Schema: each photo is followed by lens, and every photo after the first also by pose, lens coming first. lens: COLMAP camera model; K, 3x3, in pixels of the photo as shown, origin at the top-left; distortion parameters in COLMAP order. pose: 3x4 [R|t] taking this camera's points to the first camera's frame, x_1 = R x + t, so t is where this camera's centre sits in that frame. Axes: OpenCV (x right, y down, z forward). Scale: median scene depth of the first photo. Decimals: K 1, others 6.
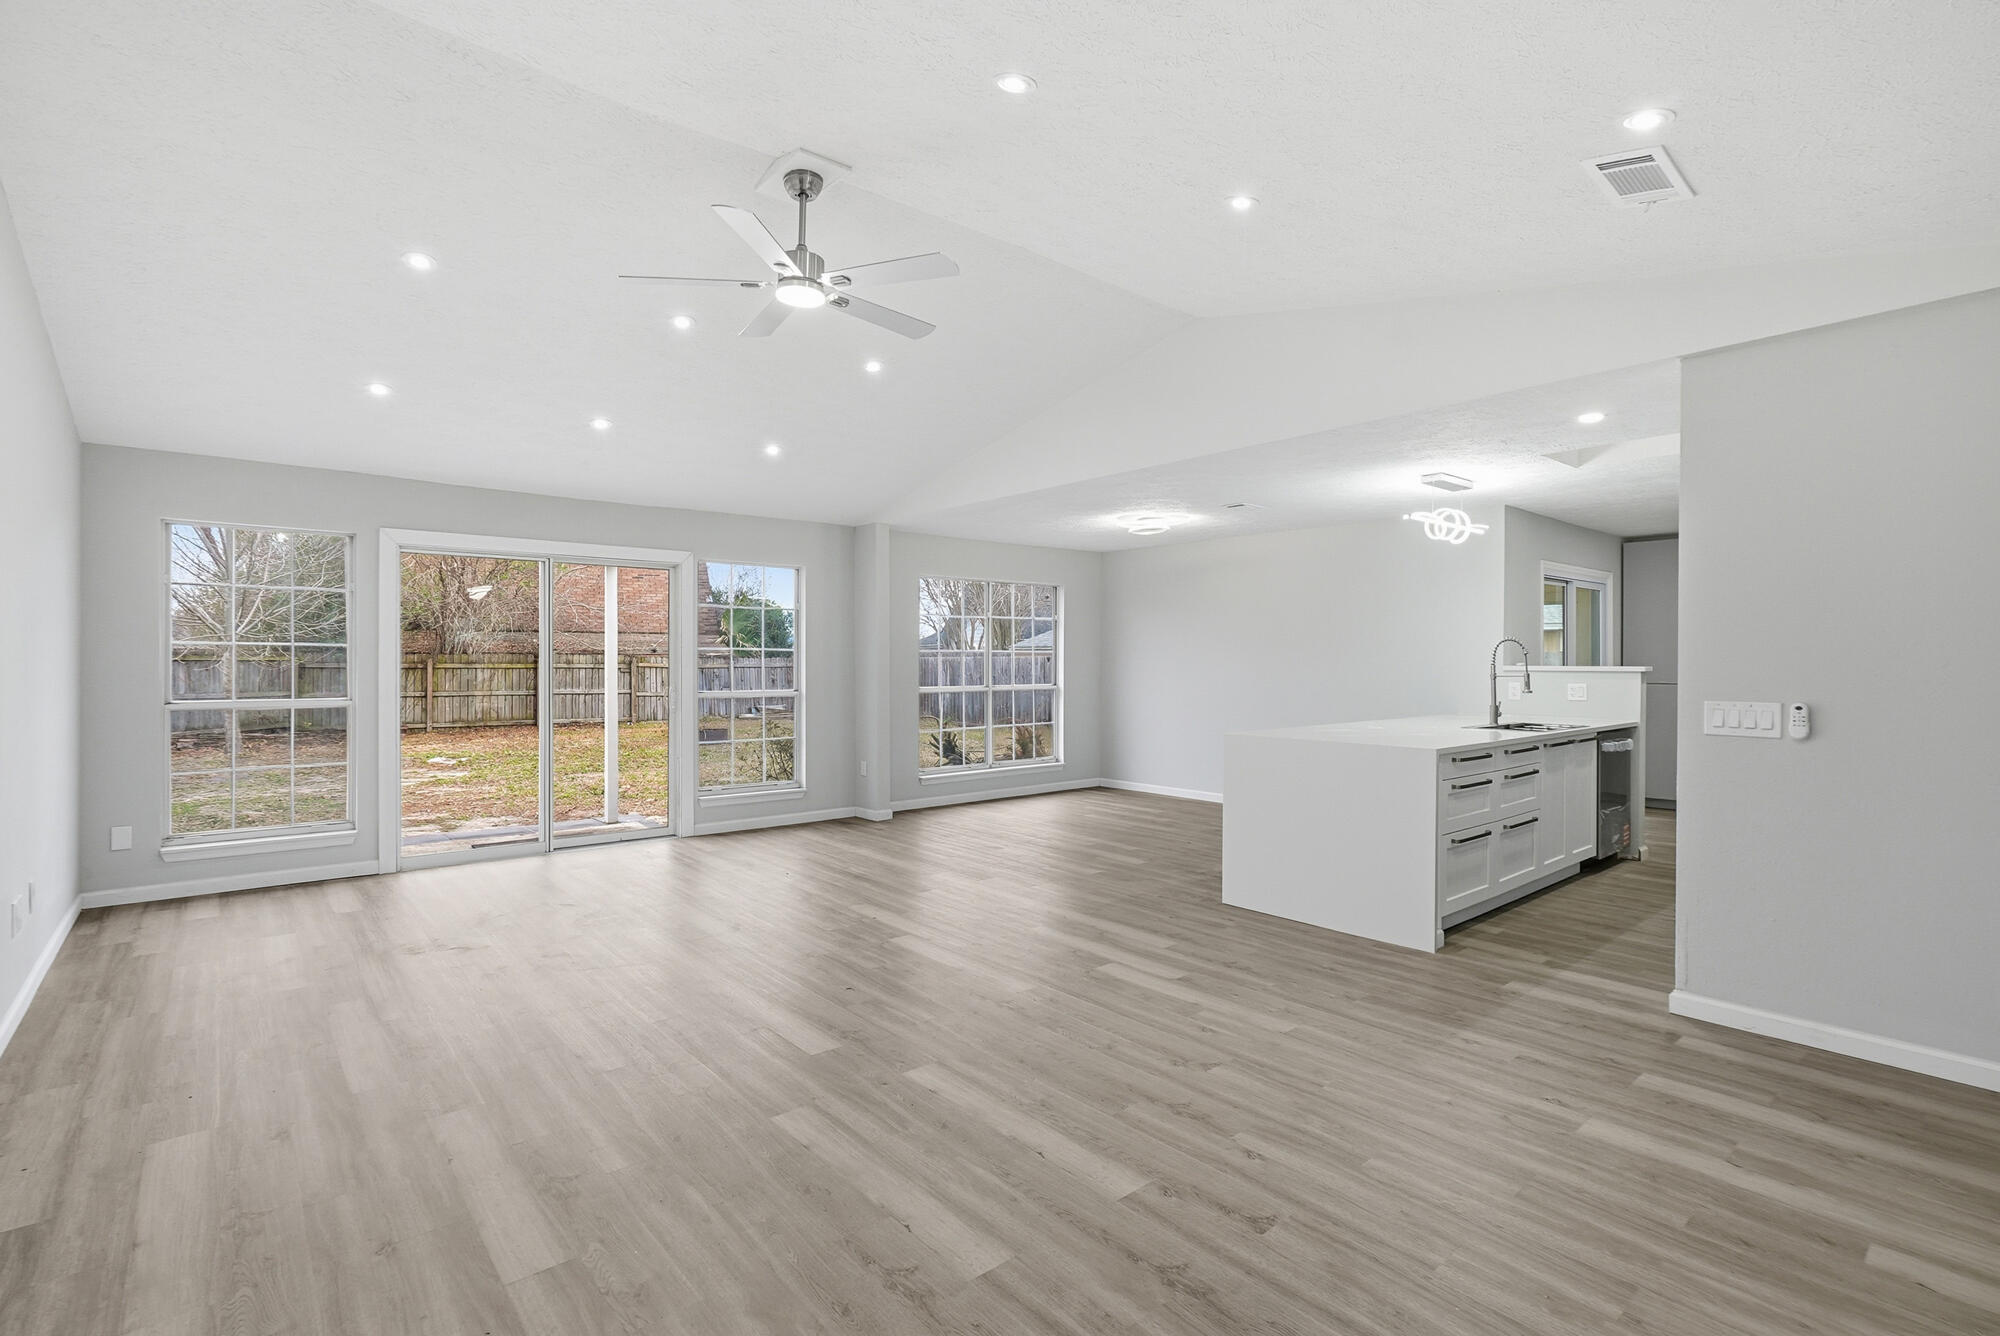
lens RADIAL K [[926.4, 0, 984.4], [0, 926.4, 669.2], [0, 0, 1]] dist [-0.009064, 0.001777]
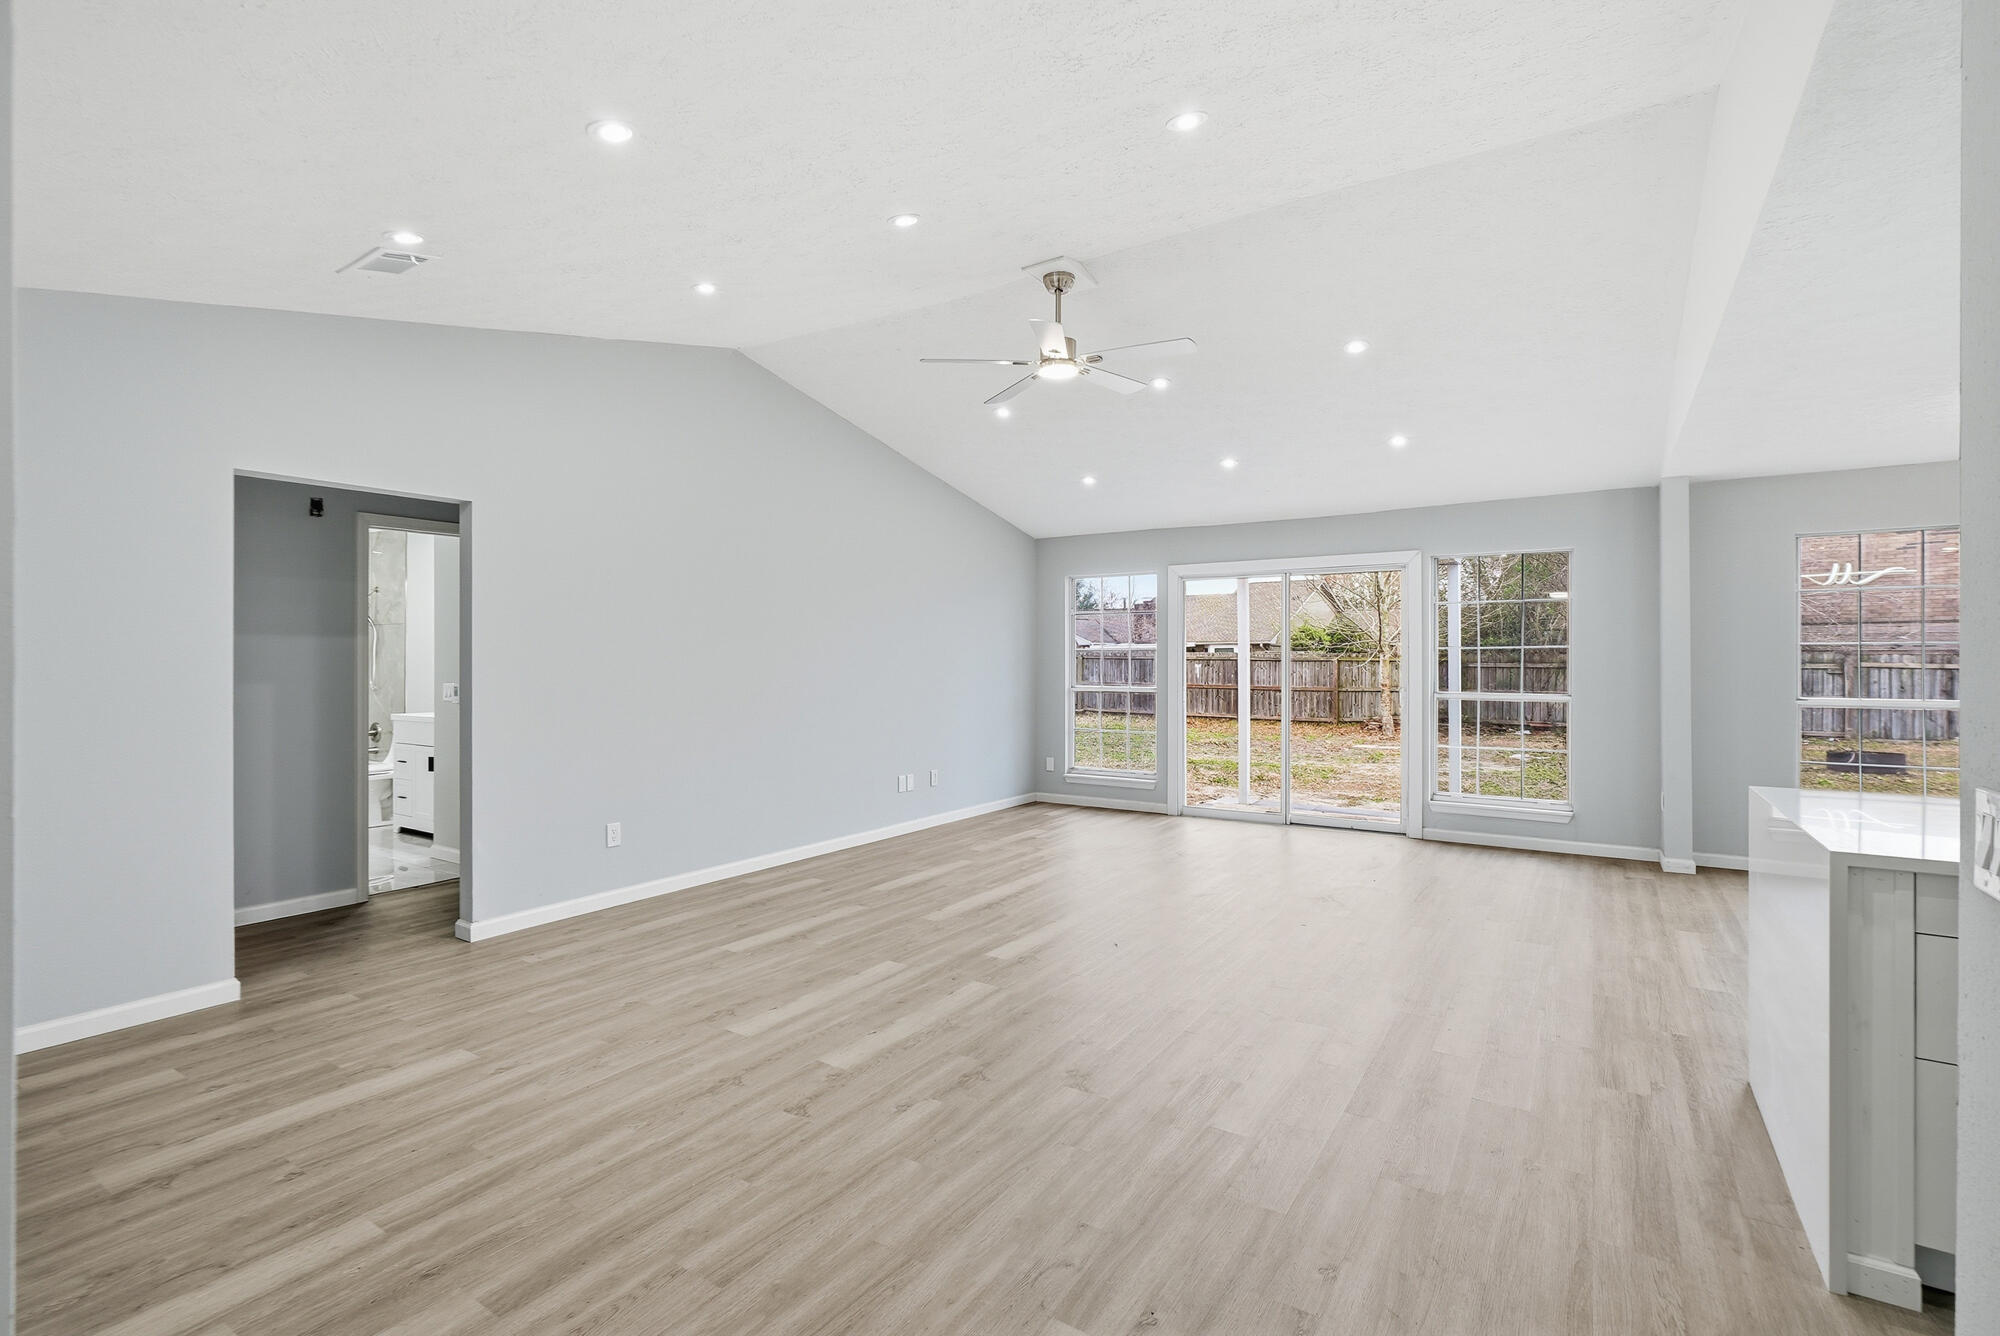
lens RADIAL K [[926.4, 0, 979.6], [0, 926.4, 657.7], [0, 0, 1]] dist [-0.009064, 0.001777]
pose [[0.271002, -0.005093, -0.962565, 1.133314], [-0.006076, 0.999957, -0.007001, -0.005064], [0.962560, 0.007746, 0.270960, 0.640974]]
